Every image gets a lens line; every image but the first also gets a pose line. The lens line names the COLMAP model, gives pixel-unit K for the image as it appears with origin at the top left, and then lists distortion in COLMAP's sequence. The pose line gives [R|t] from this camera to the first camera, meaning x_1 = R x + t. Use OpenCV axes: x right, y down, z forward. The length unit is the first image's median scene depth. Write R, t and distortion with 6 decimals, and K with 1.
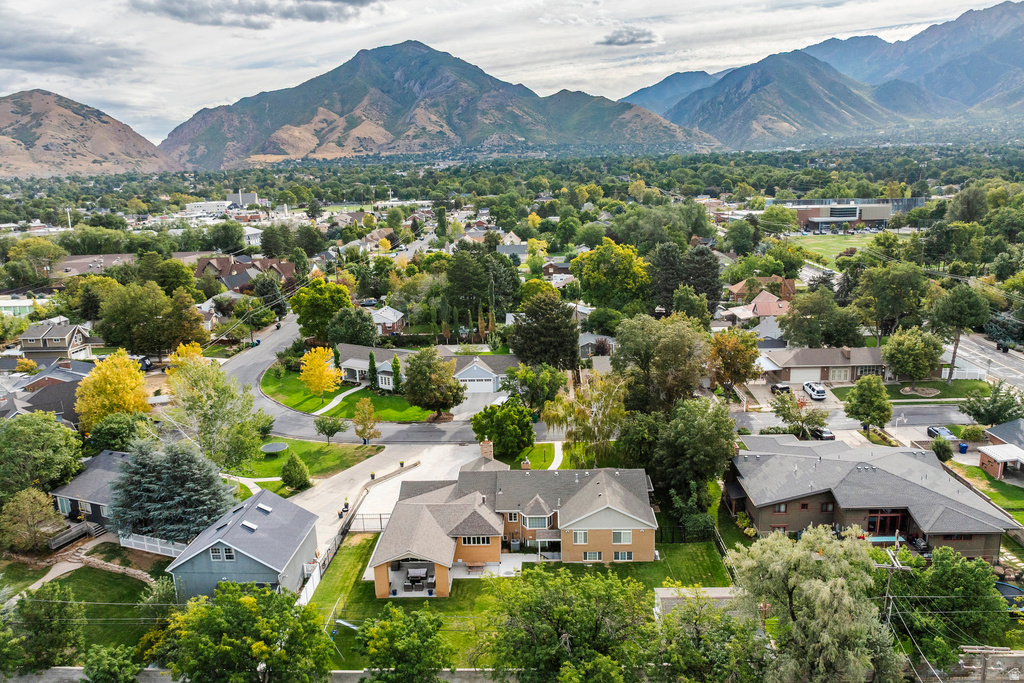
lens RADIAL K [[772.1, 0, 507.4], [0, 772.1, 343.0], [0, 0, 1]] dist [-0.047332, 0.026526]
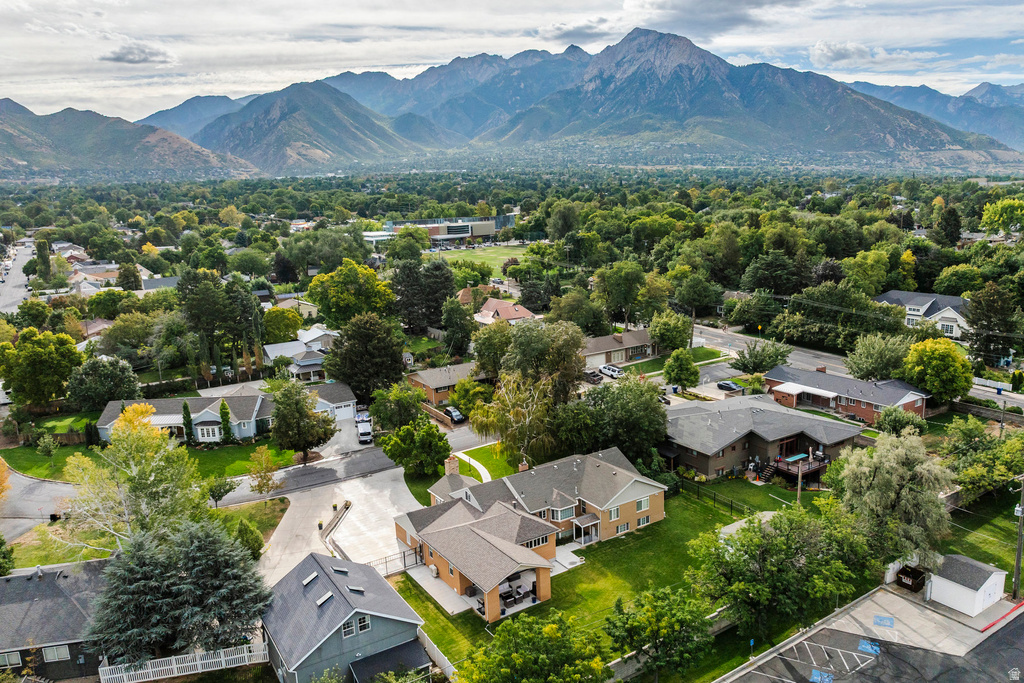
lens RADIAL K [[772.1, 0, 515.6], [0, 772.1, 349.2], [0, 0, 1]] dist [-0.047332, 0.026526]
pose [[0.808846, -0.119529, 0.575744, -0.050934], [0.134215, 0.990804, 0.017144, -0.001674], [-0.572498, 0.063406, 0.817451, 0.013026]]
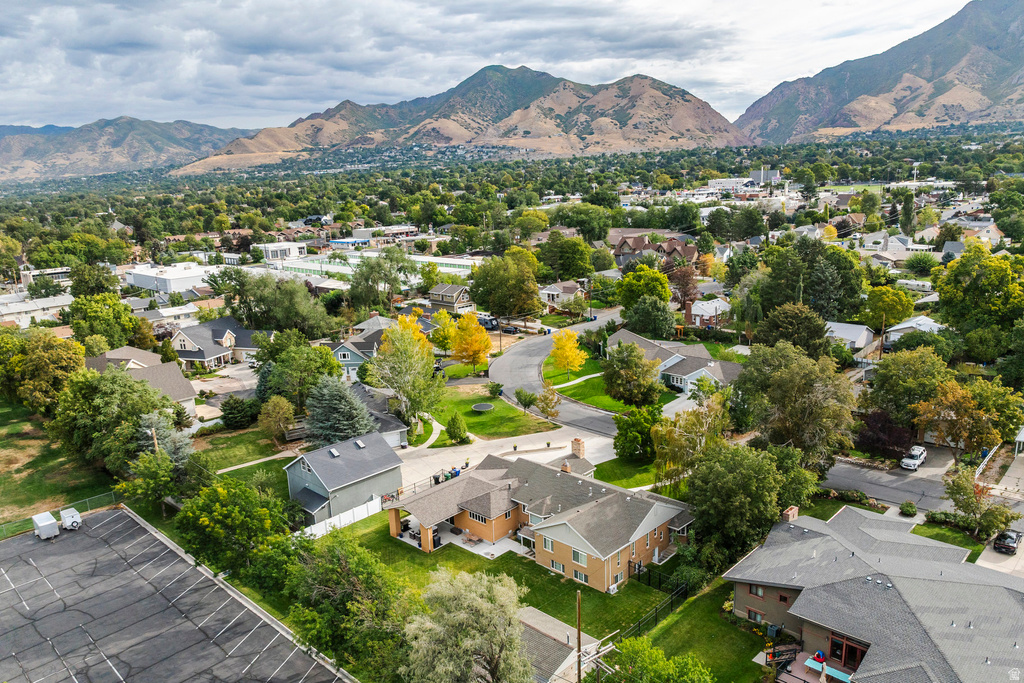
lens RADIAL K [[772.1, 0, 513.7], [0, 772.1, 350.1], [0, 0, 1]] dist [-0.047332, 0.026526]
pose [[0.741030, 0.152301, -0.653972, 0.055864], [-0.122355, 0.988259, 0.091508, -0.007454], [0.660231, 0.012207, 0.750964, 0.015804]]
